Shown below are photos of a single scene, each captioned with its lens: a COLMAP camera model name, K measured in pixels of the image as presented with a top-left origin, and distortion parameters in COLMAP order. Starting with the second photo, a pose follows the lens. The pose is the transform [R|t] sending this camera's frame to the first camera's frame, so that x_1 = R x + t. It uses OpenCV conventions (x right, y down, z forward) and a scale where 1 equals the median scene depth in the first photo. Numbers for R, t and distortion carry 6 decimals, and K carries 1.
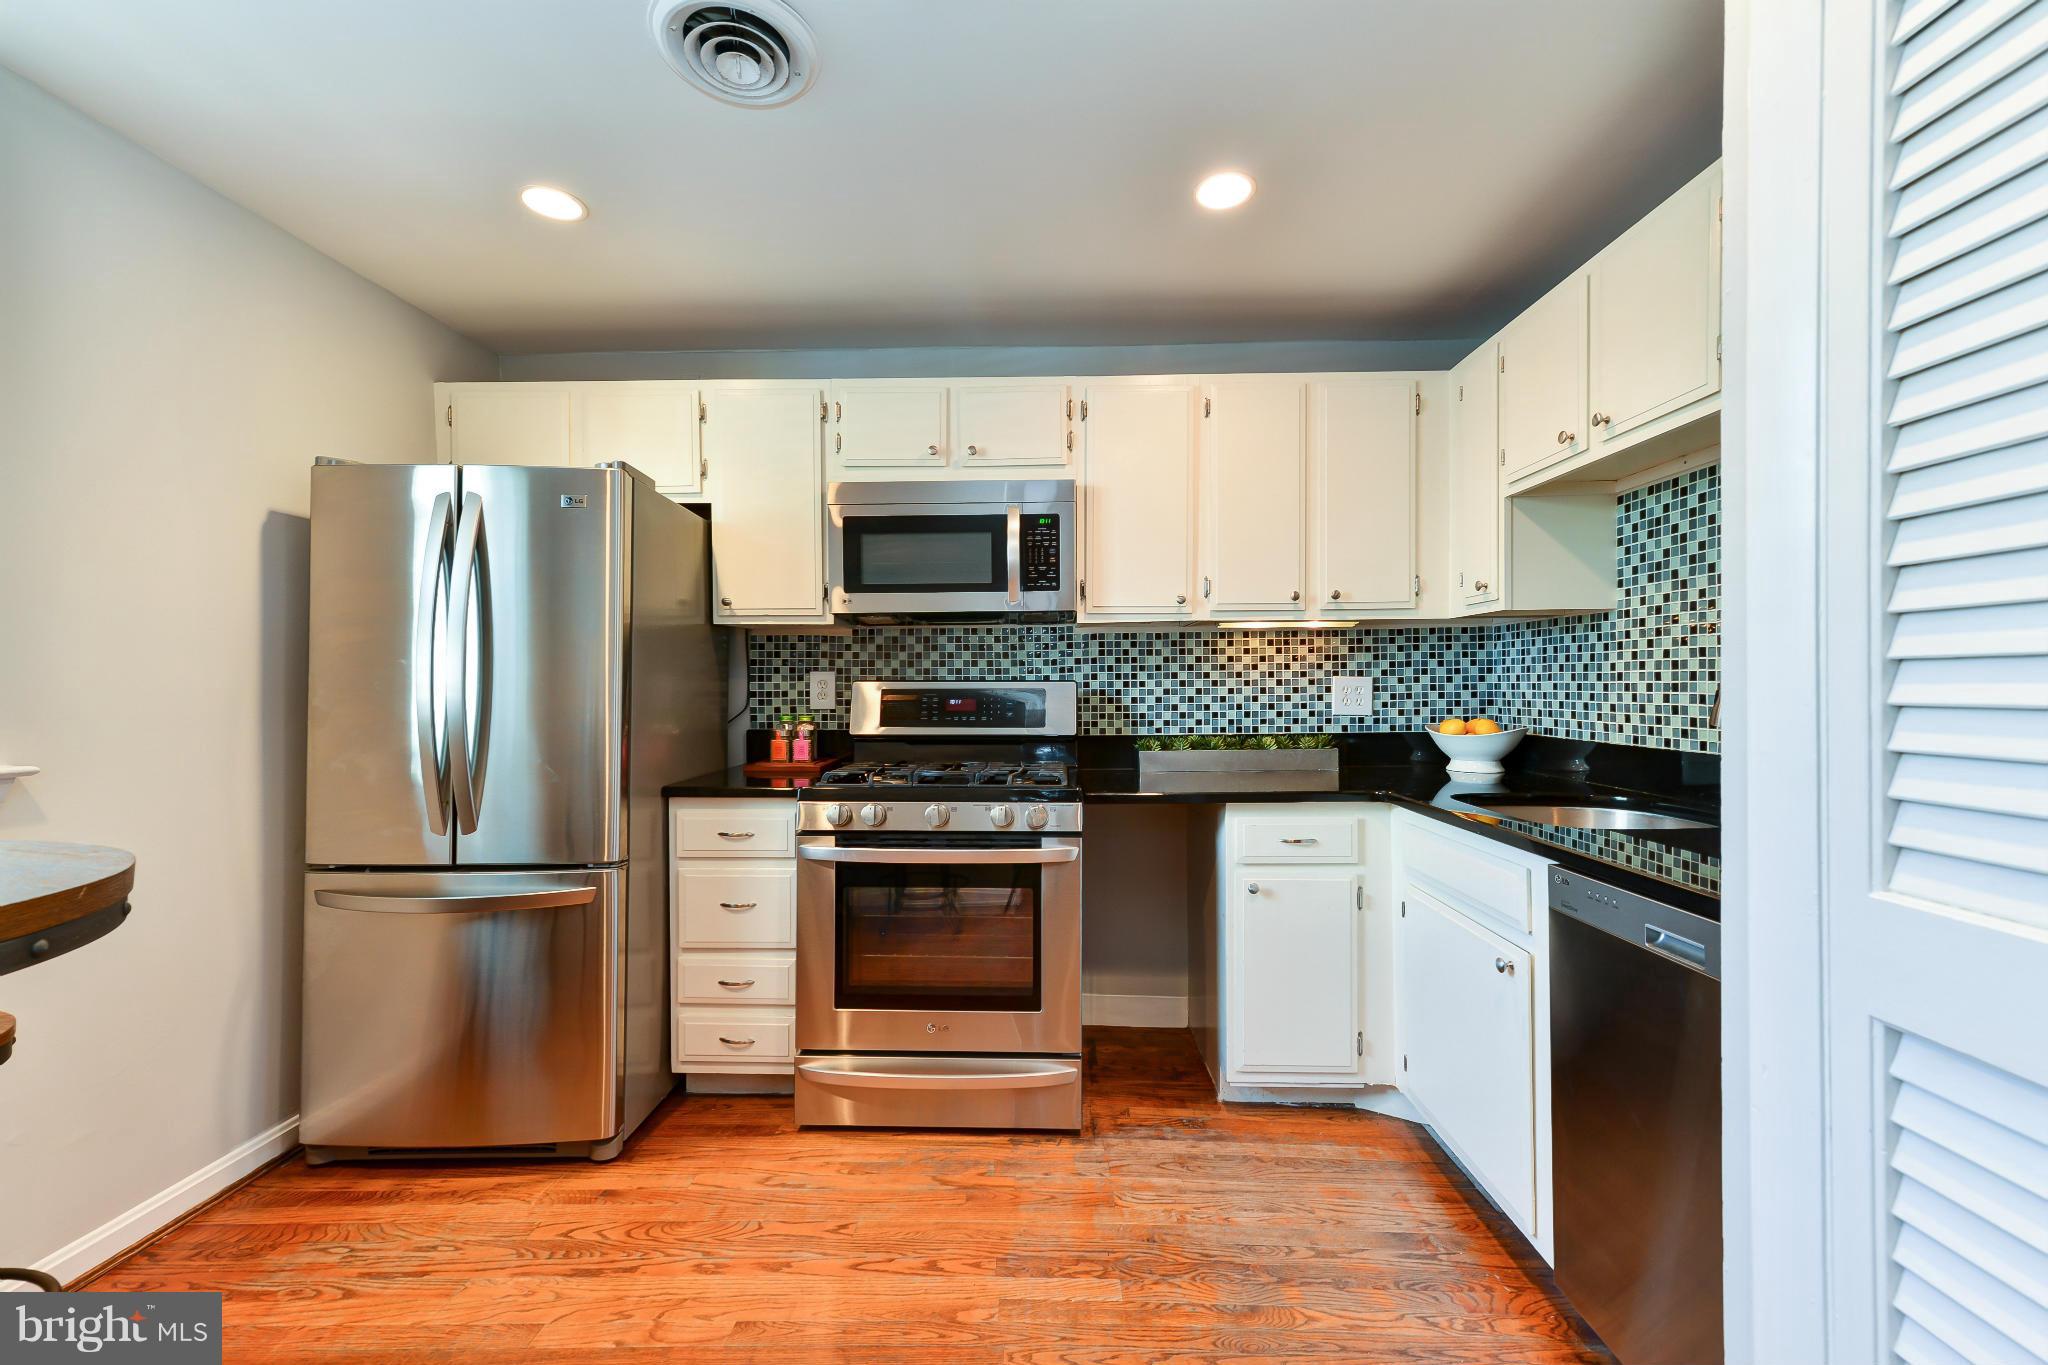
lens RADIAL K [[800.7, 0, 1031.7], [0, 800.7, 687.8], [0, 0, 1]] dist [0.009182, 0.000540]
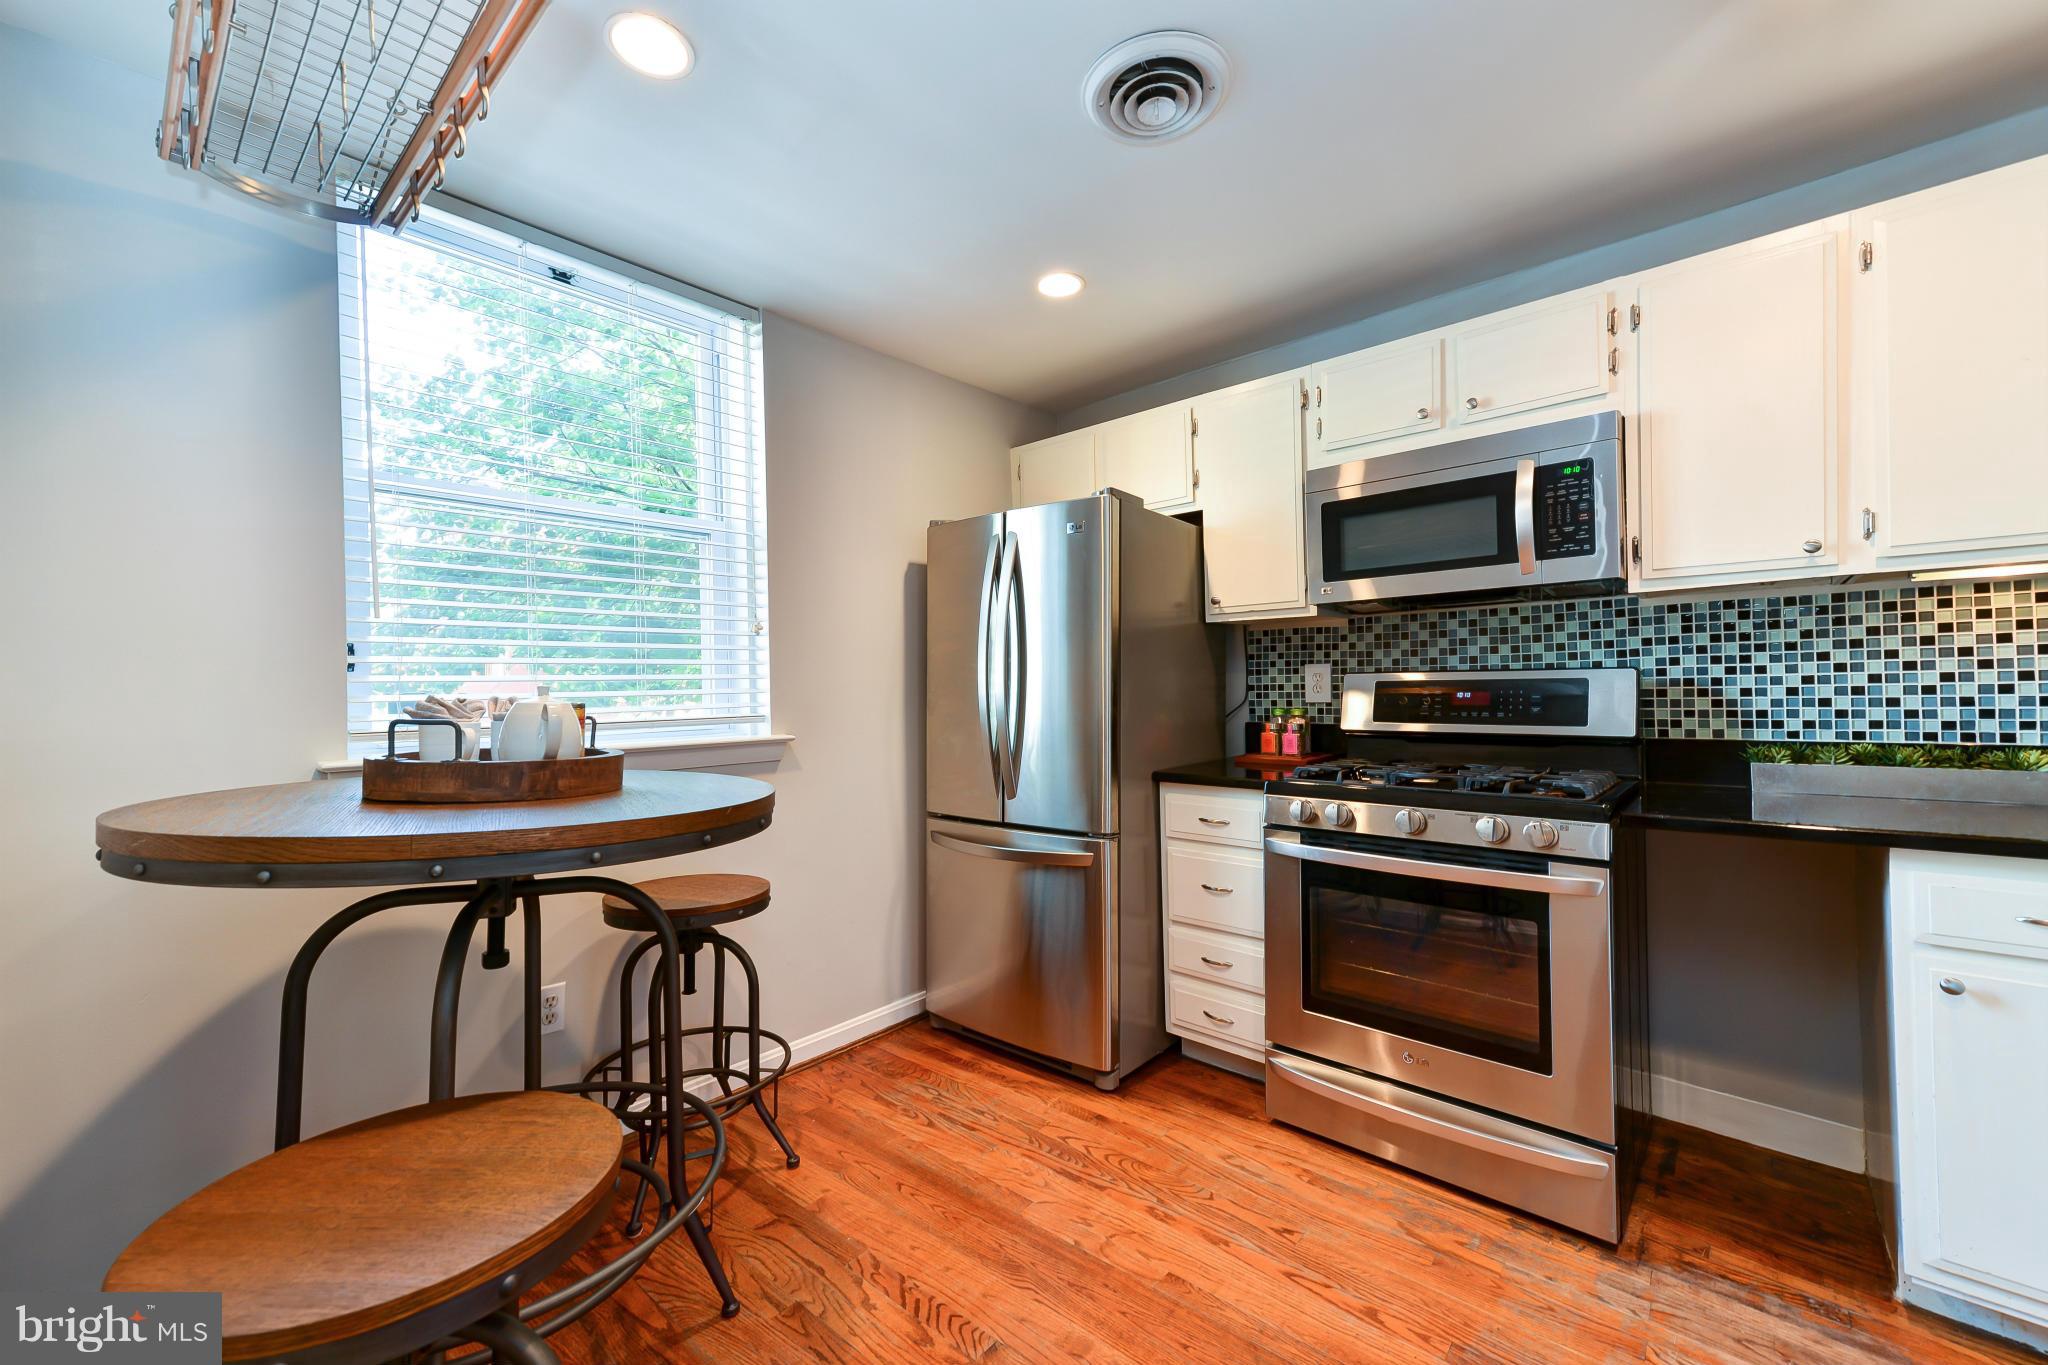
lens RADIAL K [[800.7, 0, 1041.8], [0, 800.7, 679.4], [0, 0, 1]] dist [0.009182, 0.000540]
pose [[0.775138, -0.014856, -0.631617, 0.125396], [0.013458, 0.999885, -0.007002, 0.000634], [0.631649, -0.003073, 0.775249, 0.041119]]
